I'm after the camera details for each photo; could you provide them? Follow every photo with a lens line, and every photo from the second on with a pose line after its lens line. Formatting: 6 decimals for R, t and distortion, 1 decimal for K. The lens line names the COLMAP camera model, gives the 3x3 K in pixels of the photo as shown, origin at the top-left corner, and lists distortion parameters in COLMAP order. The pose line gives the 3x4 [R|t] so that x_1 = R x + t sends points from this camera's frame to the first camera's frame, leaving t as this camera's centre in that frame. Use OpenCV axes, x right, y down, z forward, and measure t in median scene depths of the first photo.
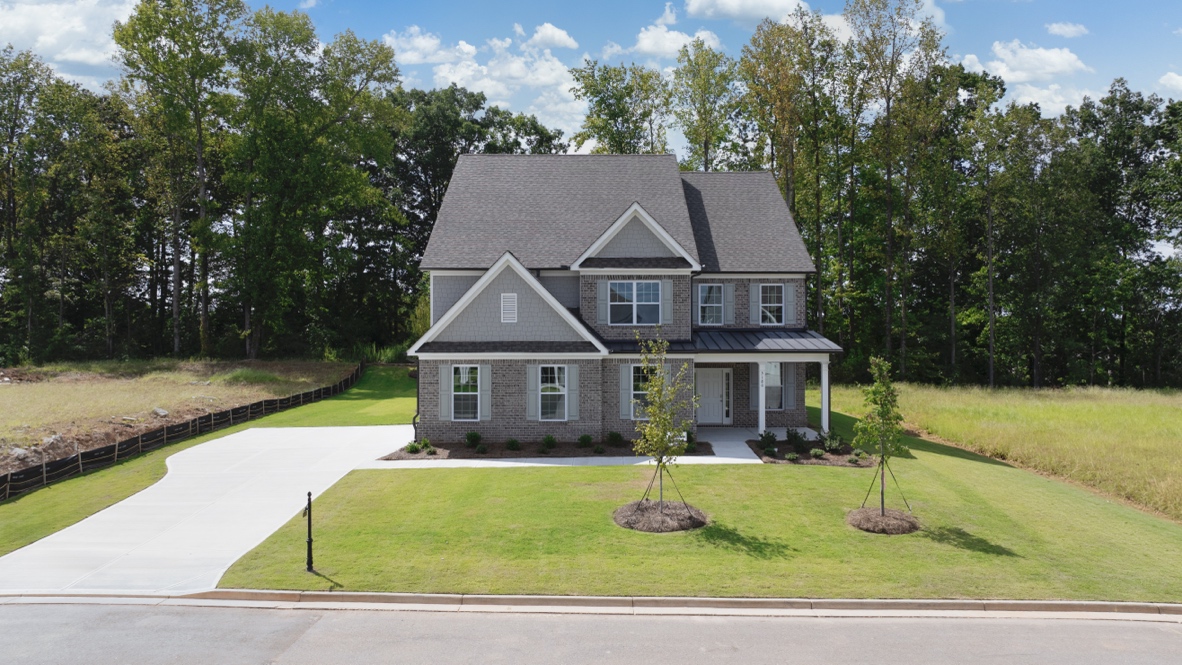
lens RADIAL K [[785.2, 0, 603.1], [0, 785.2, 332.0], [0, 0, 1]] dist [-0.016919, 0.003235]
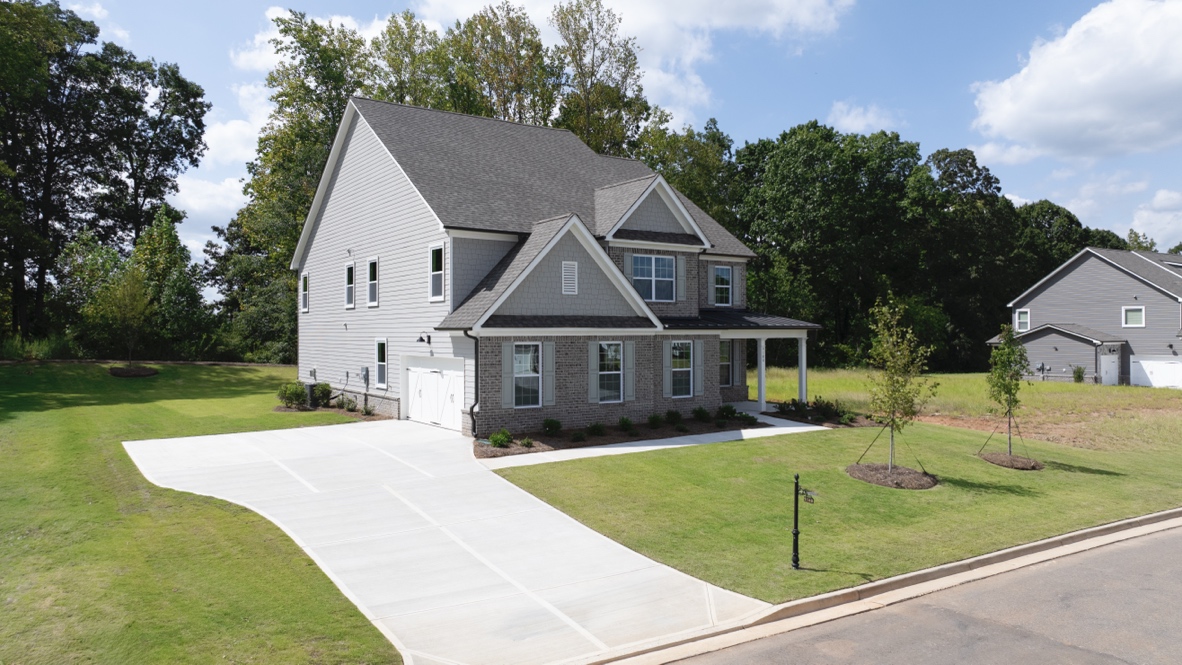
lens RADIAL K [[785.2, 0, 603.1], [0, 785.2, 332.0], [0, 0, 1]] dist [-0.016919, 0.003235]
pose [[0.845214, -0.000964, 0.534428, -0.563692], [-0.000085, 0.999998, 0.001939, 0.028872], [-0.534429, -0.001684, 0.845212, 0.229309]]
